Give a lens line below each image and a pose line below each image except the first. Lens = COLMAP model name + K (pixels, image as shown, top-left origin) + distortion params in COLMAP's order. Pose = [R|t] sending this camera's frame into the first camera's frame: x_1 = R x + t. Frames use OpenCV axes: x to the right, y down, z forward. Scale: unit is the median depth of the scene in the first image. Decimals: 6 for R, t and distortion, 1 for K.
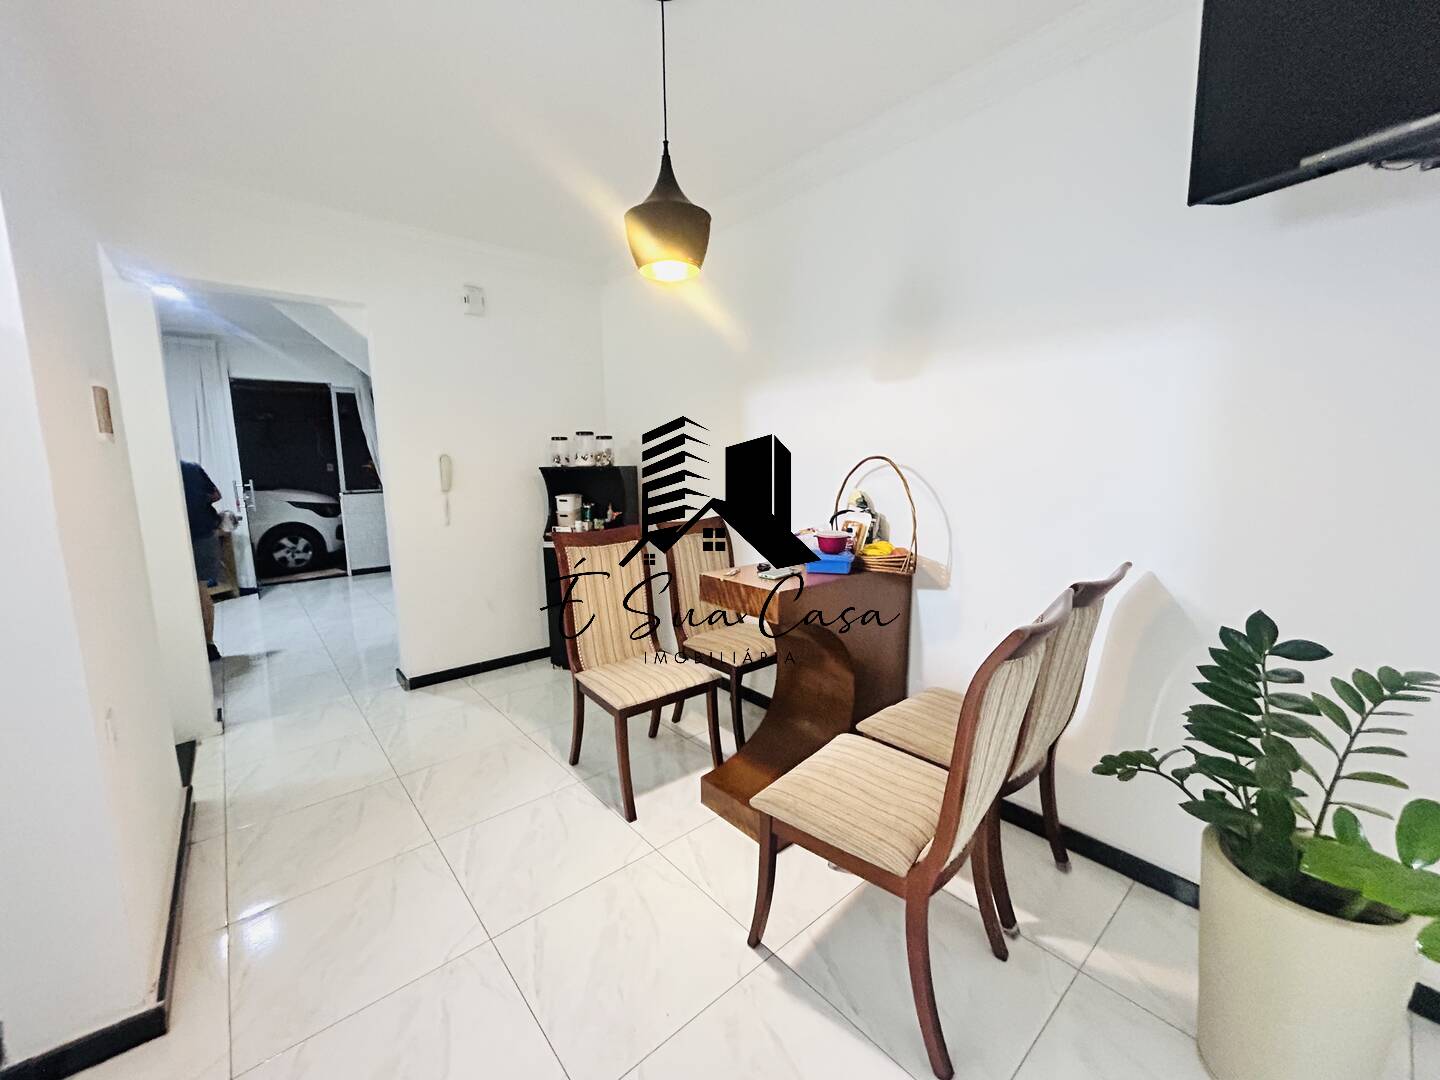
lens RADIAL K [[581.4, 0, 720.0], [0, 581.4, 540.0], [0, 0, 1]] dist [0.000577, 0.000500]
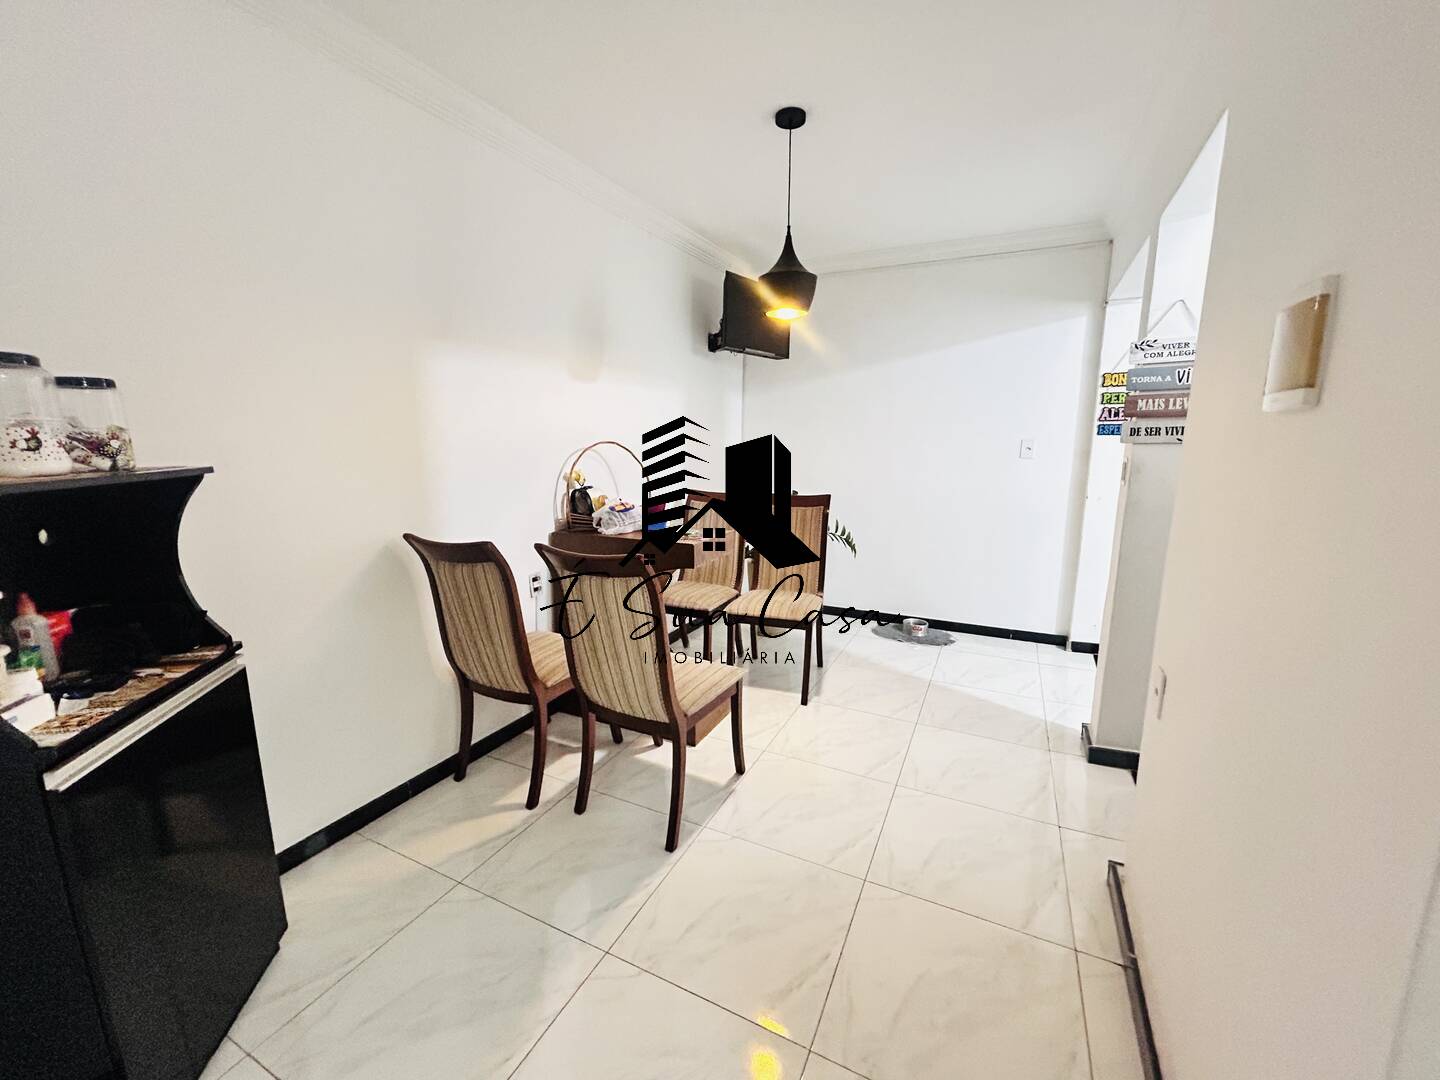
lens RADIAL K [[581.4, 0, 720.0], [0, 581.4, 540.0], [0, 0, 1]] dist [0.000577, 0.000500]
pose [[-0.394360, -0.150029, 0.906627, -0.969619], [0.137352, 0.965878, 0.219578, -0.176005], [-0.908633, 0.211120, -0.360297, 1.232977]]
